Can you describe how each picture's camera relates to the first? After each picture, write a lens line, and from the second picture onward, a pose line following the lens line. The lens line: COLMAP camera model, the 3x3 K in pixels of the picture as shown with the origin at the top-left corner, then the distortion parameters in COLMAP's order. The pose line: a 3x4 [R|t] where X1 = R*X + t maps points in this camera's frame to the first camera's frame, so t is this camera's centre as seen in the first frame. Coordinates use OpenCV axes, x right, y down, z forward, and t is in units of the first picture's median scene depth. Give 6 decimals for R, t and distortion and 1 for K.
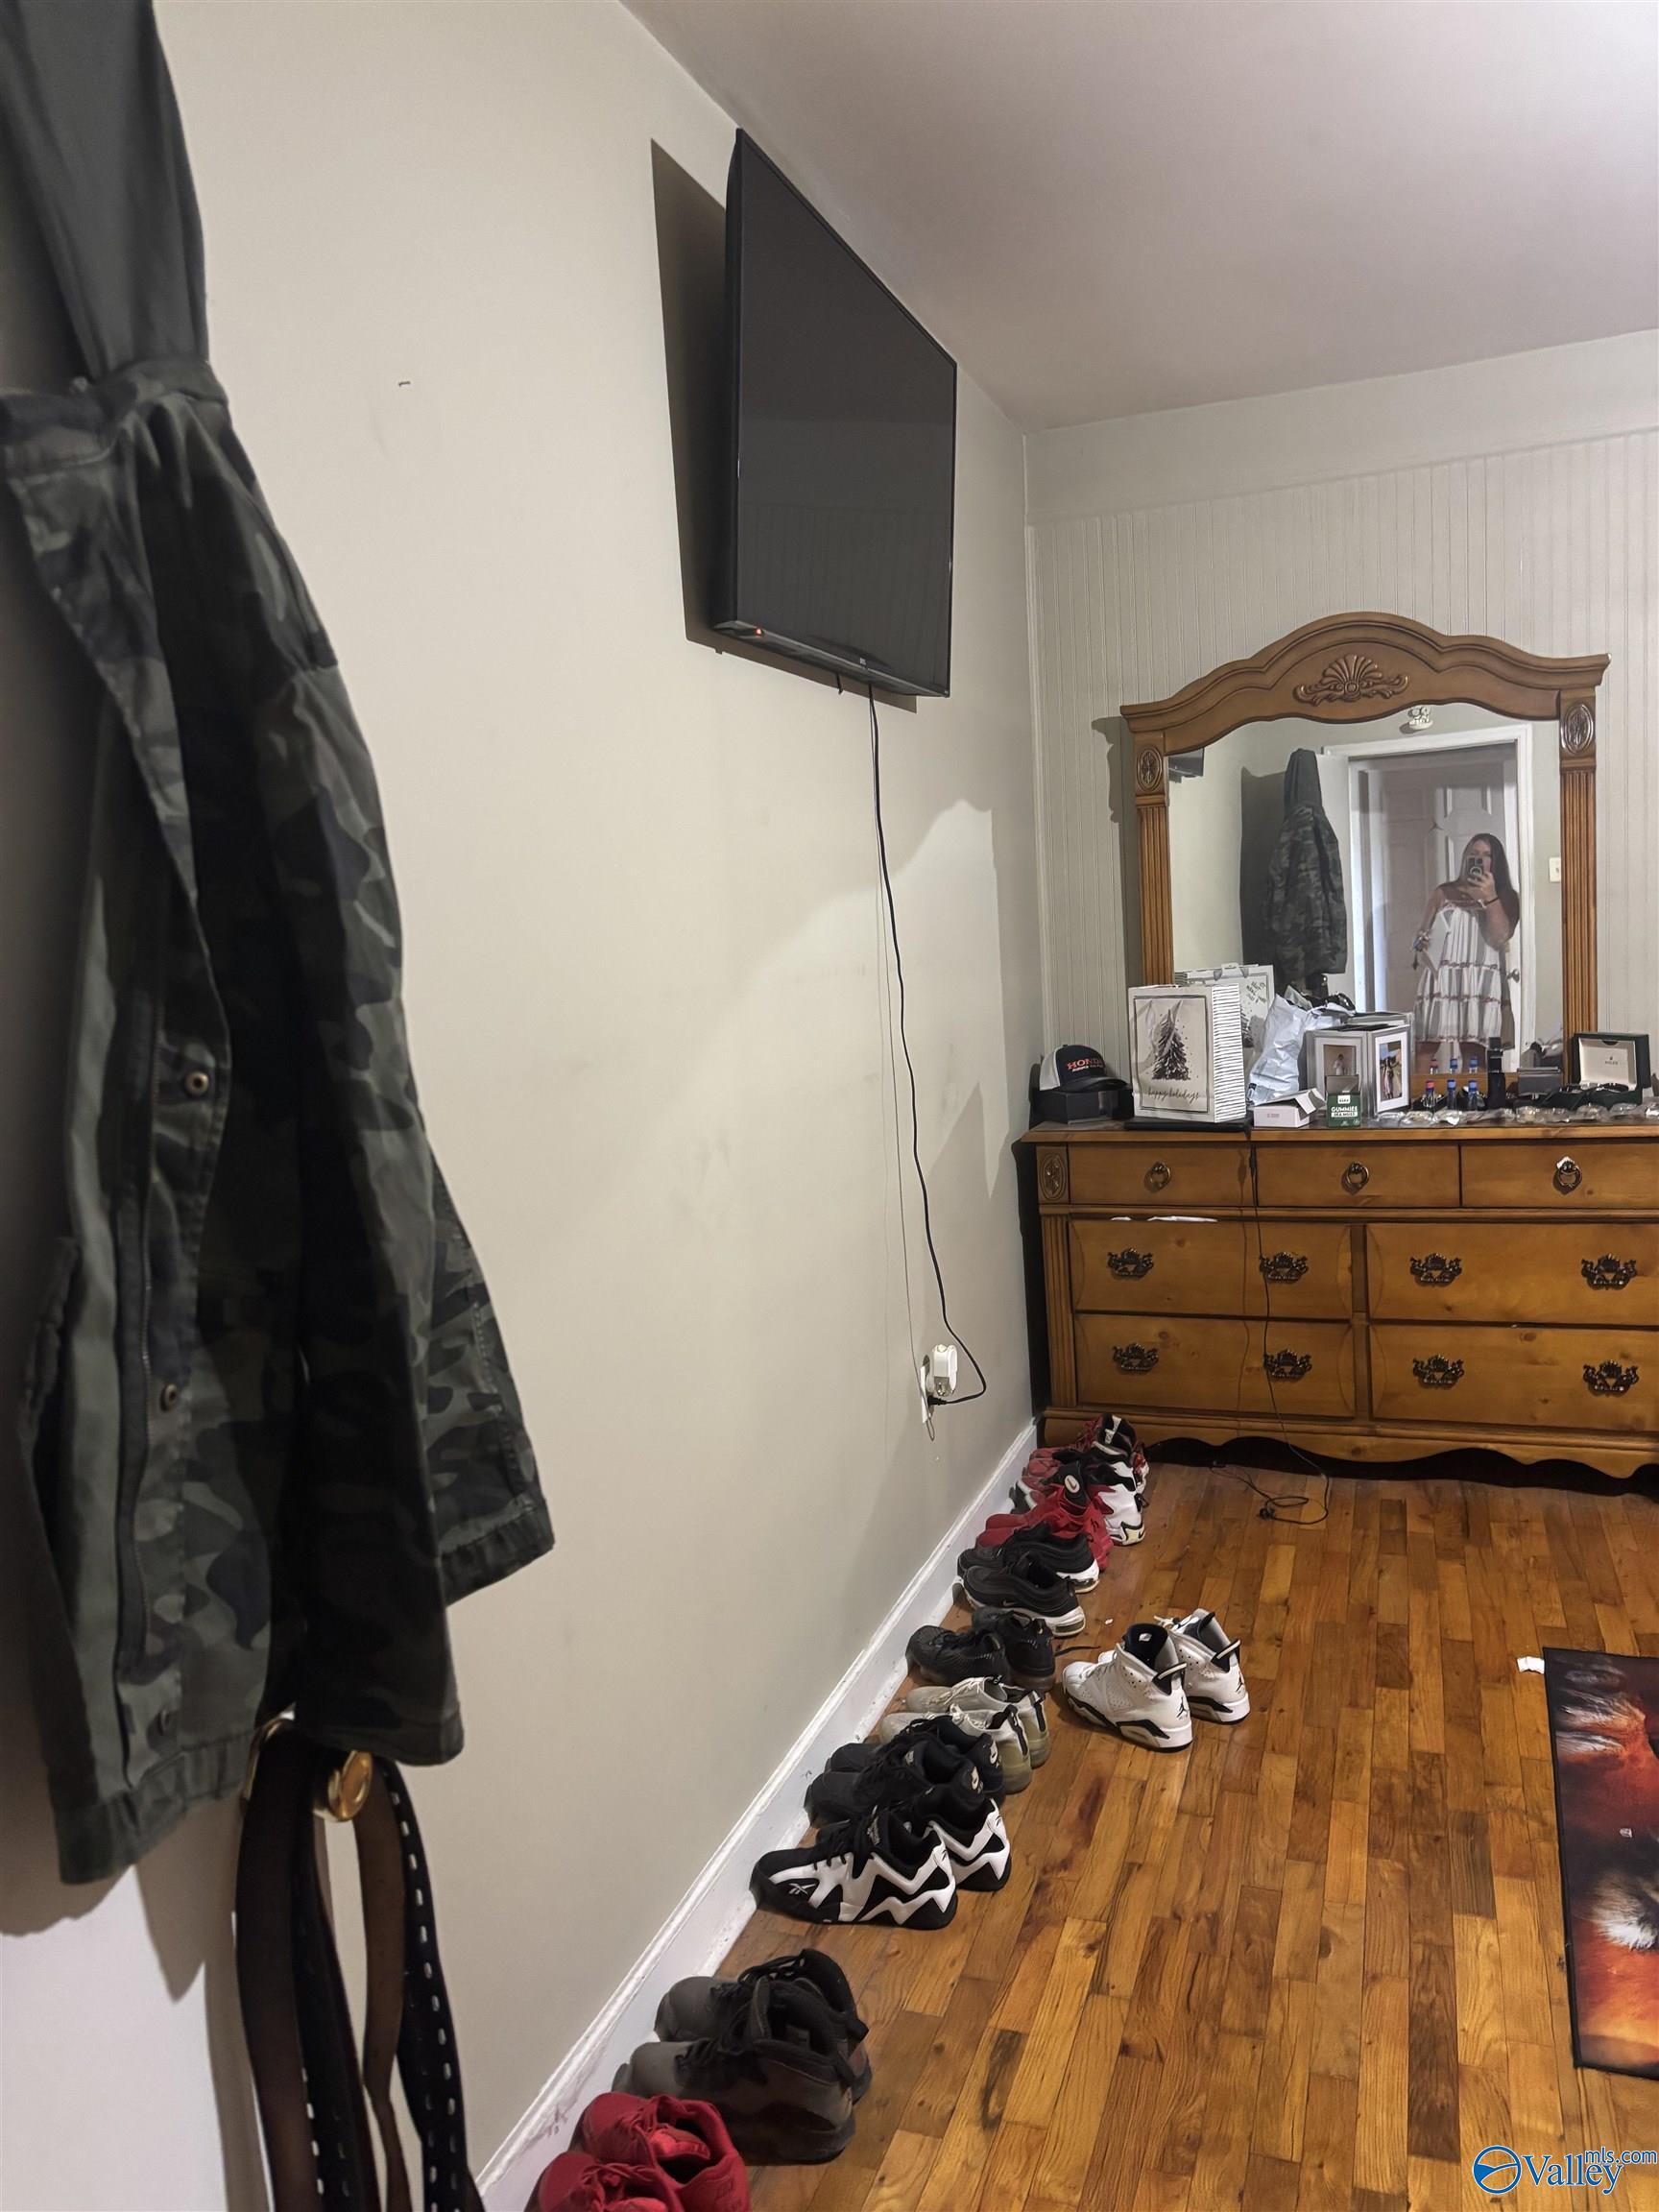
lens RADIAL K [[1685.7, 0, 818.8], [0, 1685.7, 1091.3], [0, 0, 1]] dist [0.060466, -0.071204]
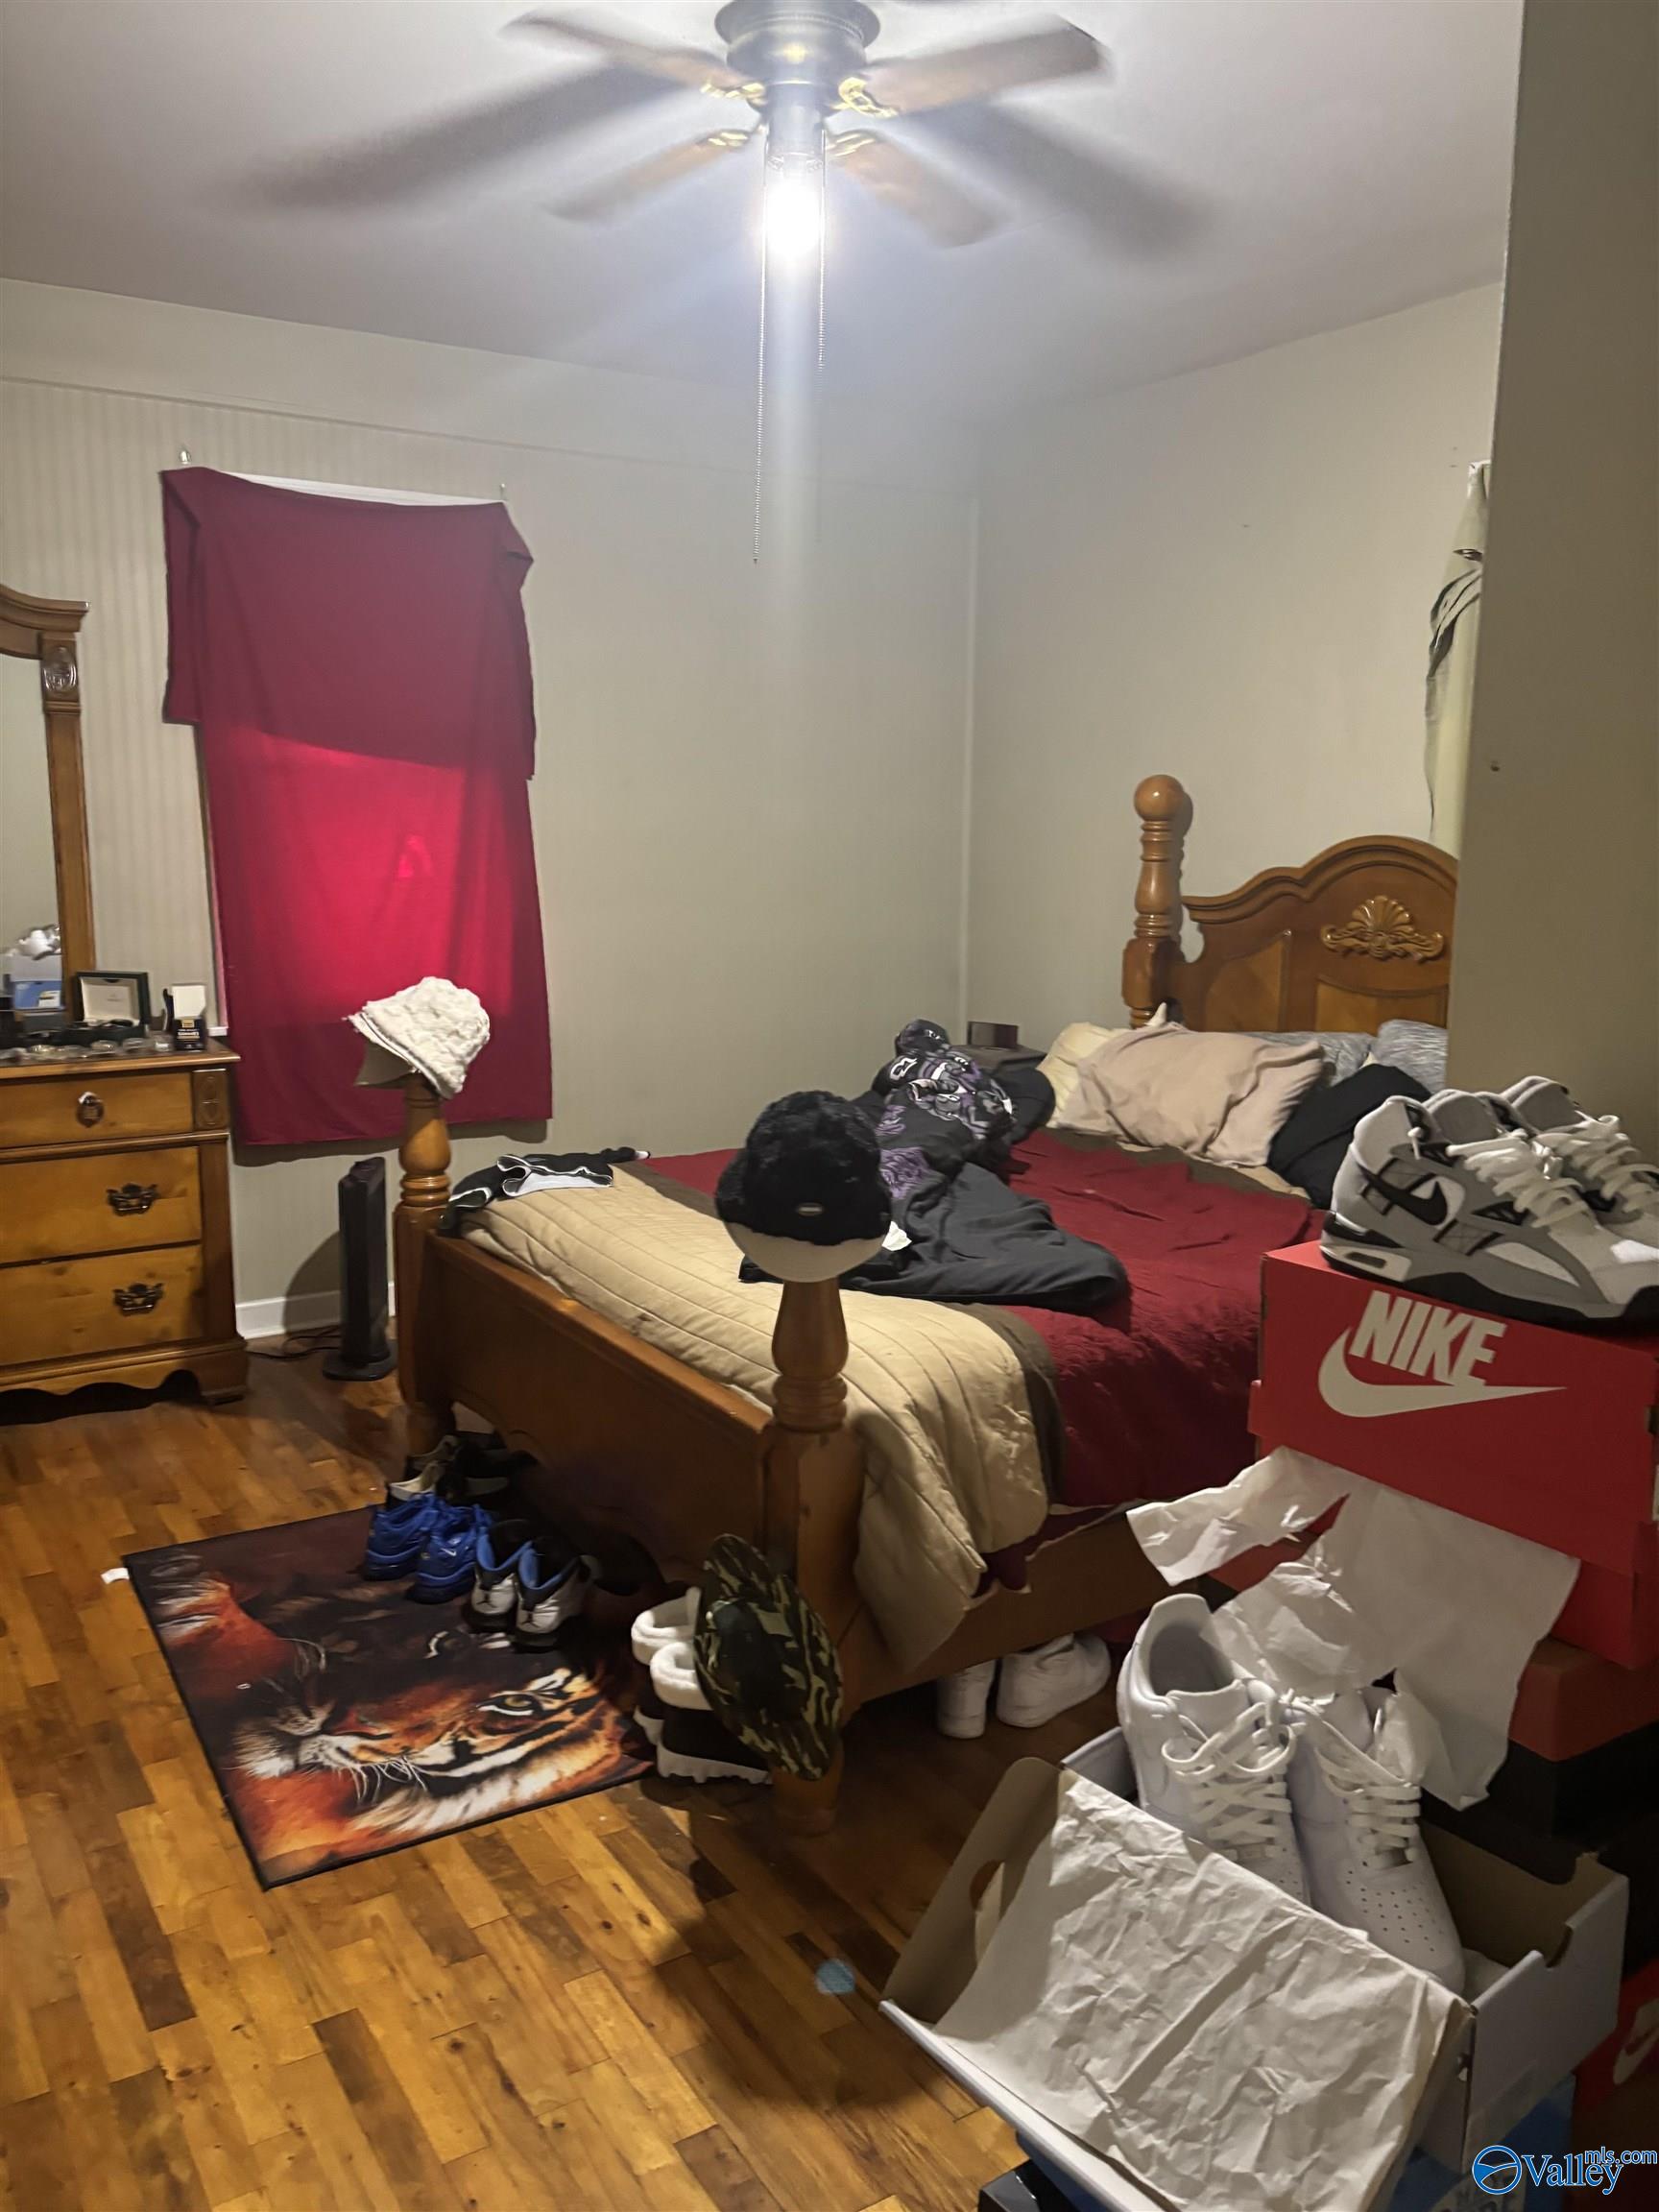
lens RADIAL K [[1685.7, 0, 811.6], [0, 1685.7, 1110.4], [0, 0, 1]] dist [0.060466, -0.071204]
pose [[0.616184, -0.070212, 0.784467, -0.103951], [0.039802, 0.997522, 0.058017, 0.008070], [-0.786596, -0.004526, 0.617451, 0.020242]]
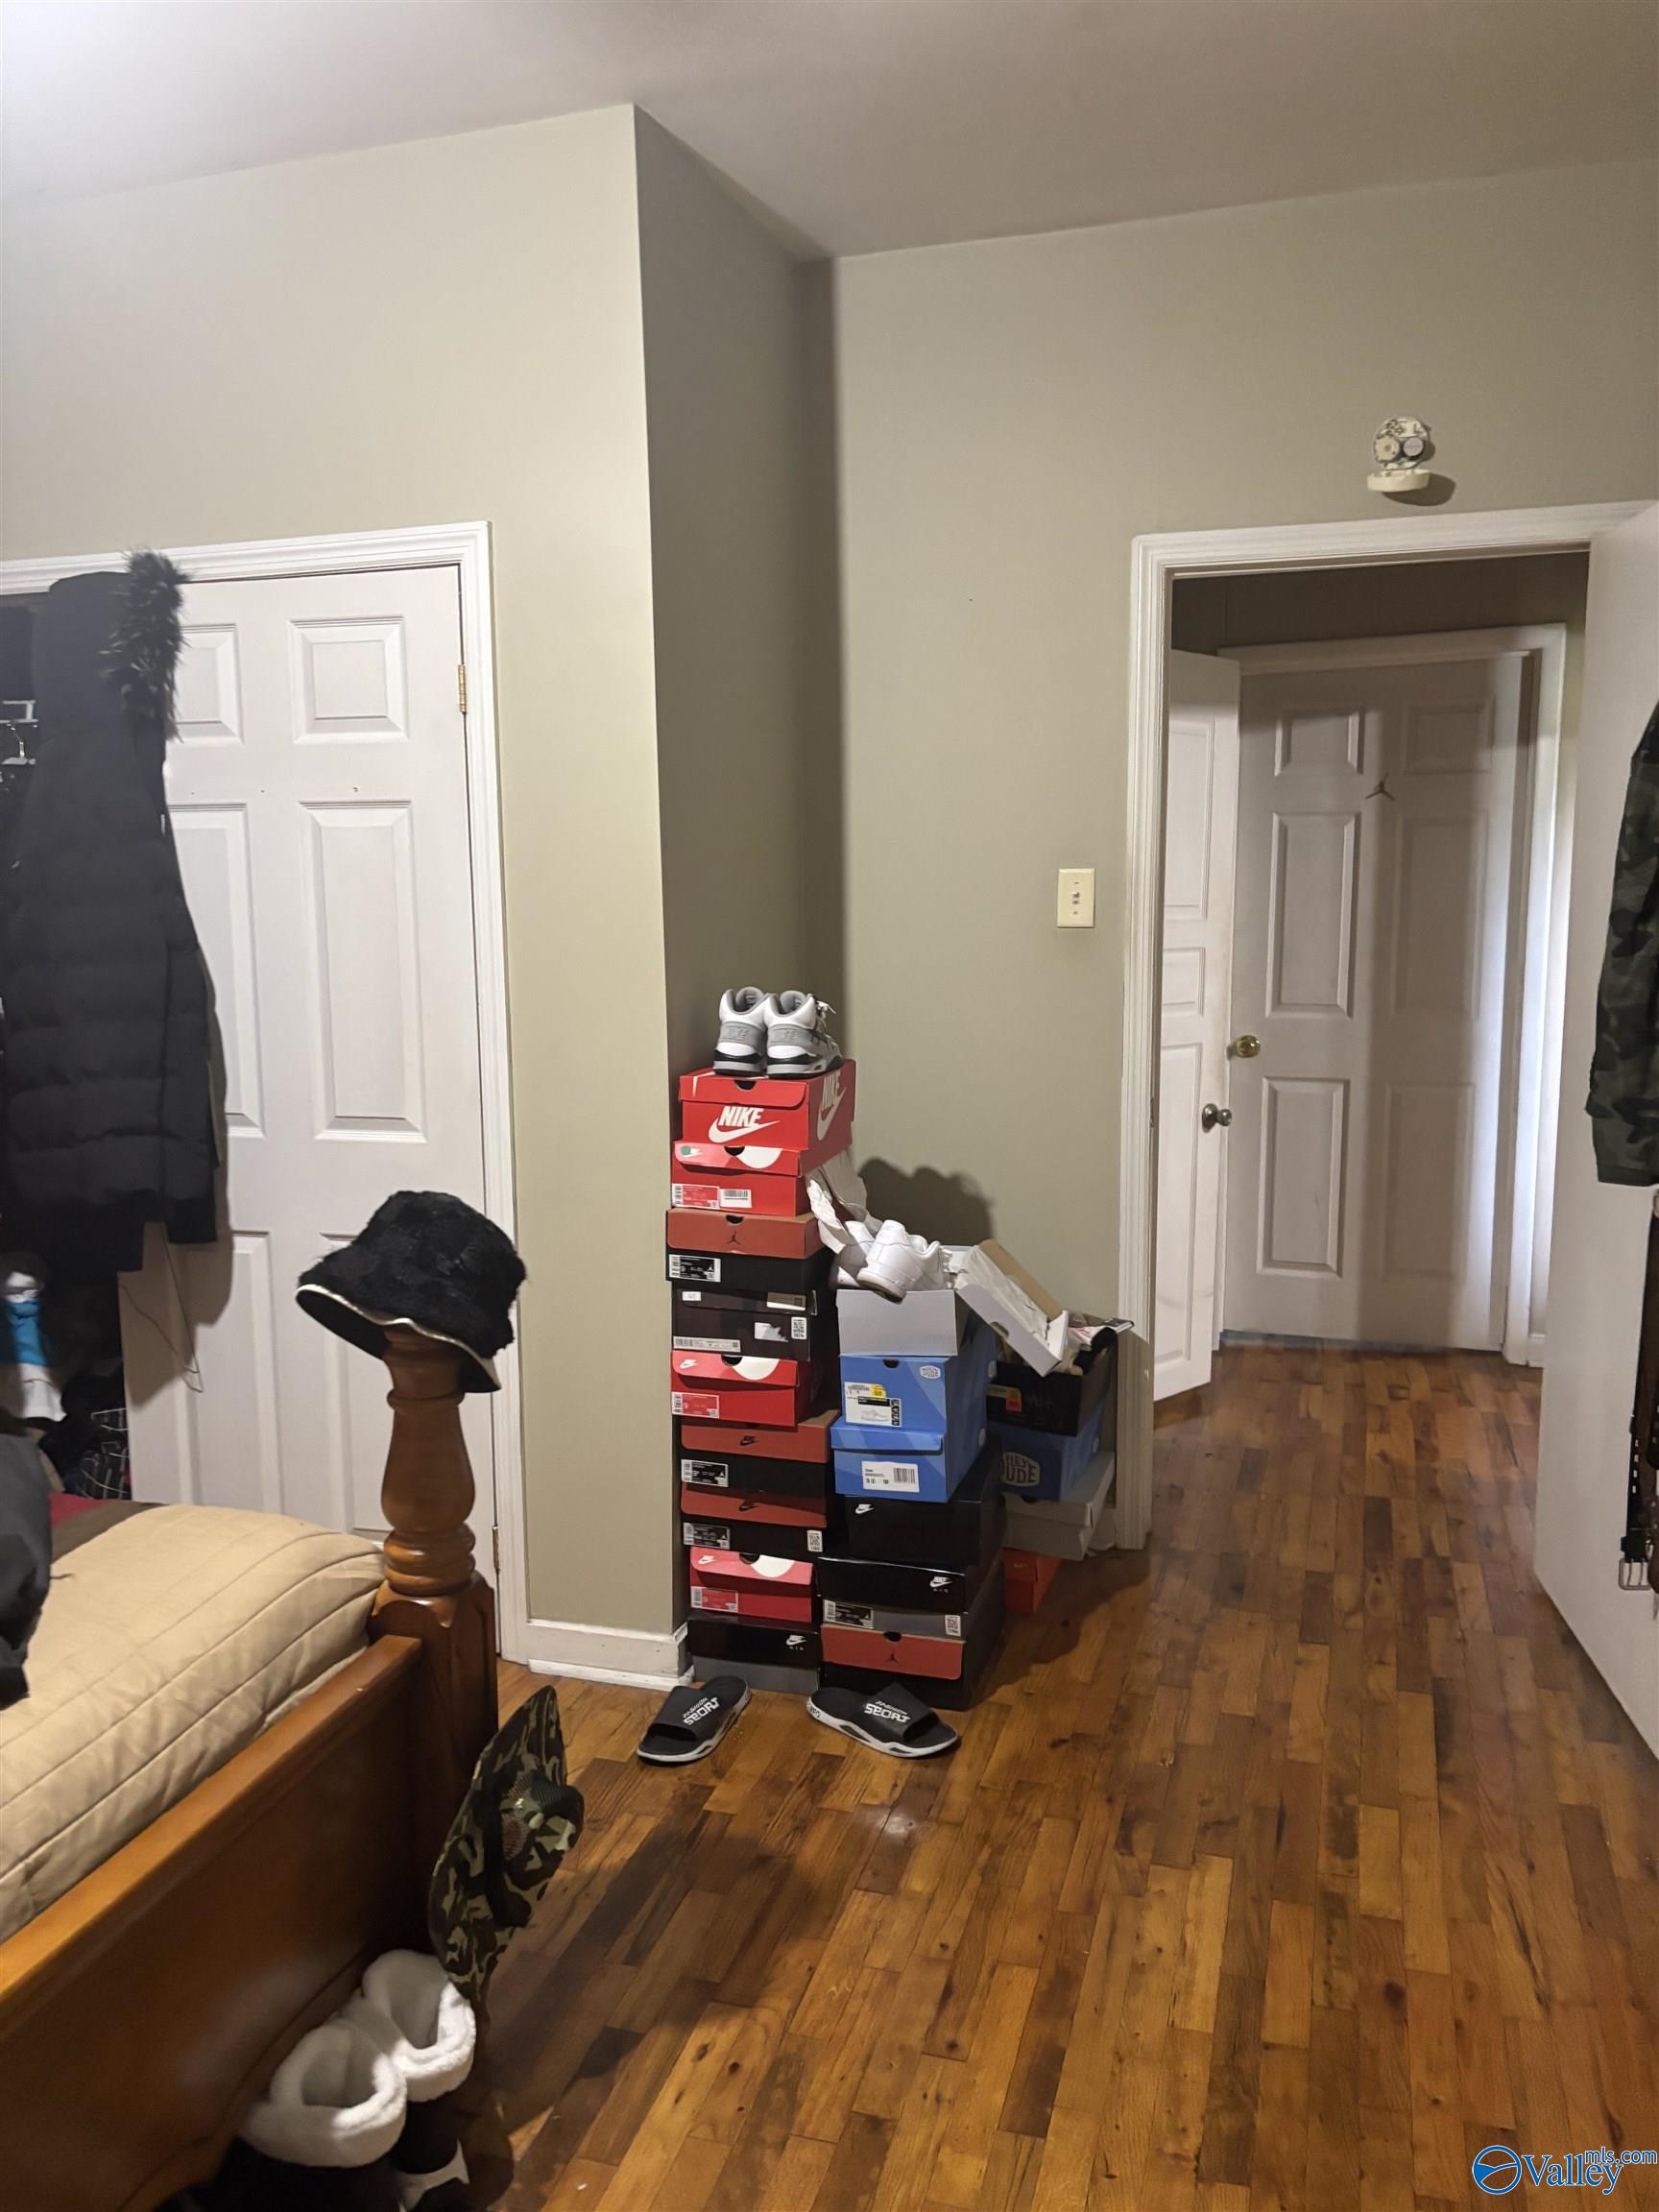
lens RADIAL K [[1685.7, 0, 827.5], [0, 1685.7, 1106.8], [0, 0, 1]] dist [0.060466, -0.071204]
pose [[-0.996257, 0.073266, -0.045865, 0.303488], [0.059756, 0.967171, 0.247002, -0.118973], [0.062457, 0.243336, -0.967929, 0.975949]]
